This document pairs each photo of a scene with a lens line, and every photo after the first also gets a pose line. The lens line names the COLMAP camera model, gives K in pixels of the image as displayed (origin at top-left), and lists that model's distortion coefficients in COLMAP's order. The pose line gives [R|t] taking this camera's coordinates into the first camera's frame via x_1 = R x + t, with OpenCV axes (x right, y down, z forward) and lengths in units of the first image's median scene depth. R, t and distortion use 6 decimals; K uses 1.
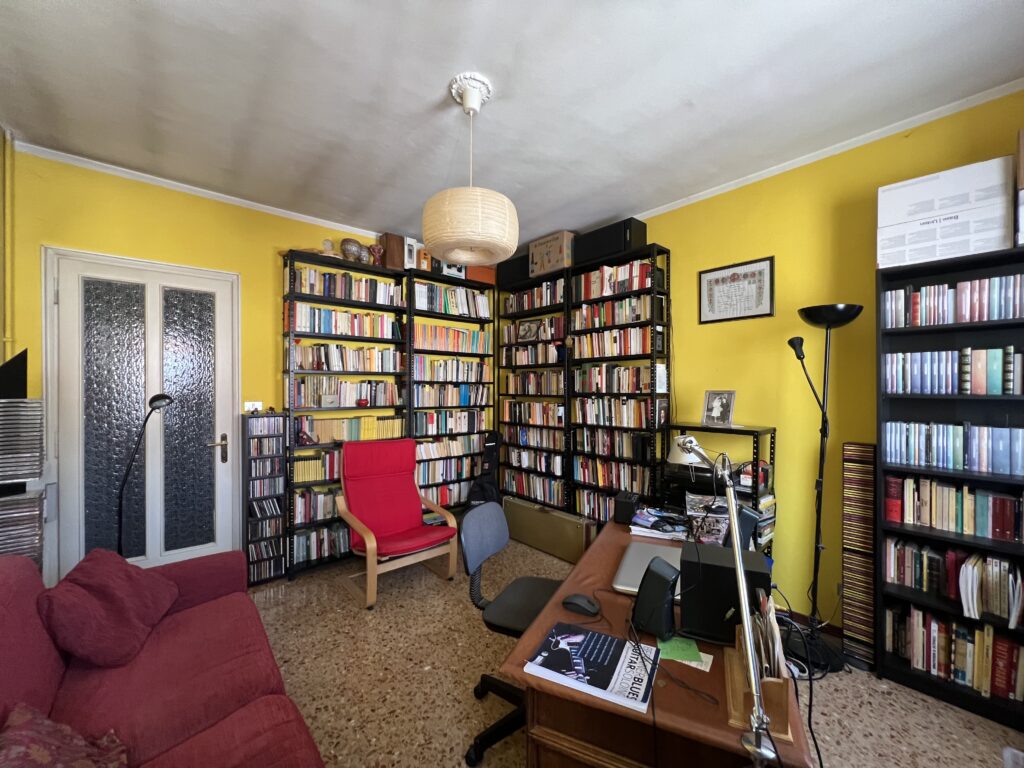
lens RADIAL K [[409.3, 0, 514.2], [0, 409.3, 387.8], [0, 0, 1]] dist [-0.000516, -0.000190]
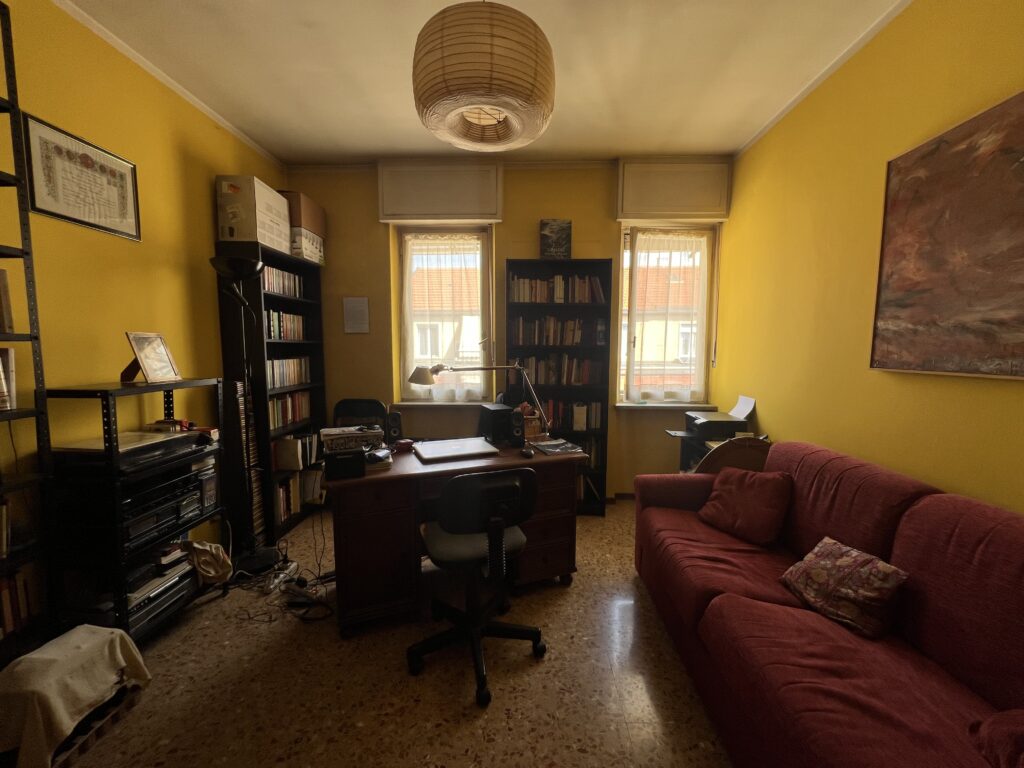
lens RADIAL K [[409.3, 0, 518.2], [0, 409.3, 388.2], [0, 0, 1]] dist [-0.000516, -0.000190]
pose [[-0.748477, -0.065494, 0.659918, -0.362699], [0.002552, 0.994819, 0.101626, 0.024004], [-0.663155, 0.077749, -0.744433, 0.867648]]
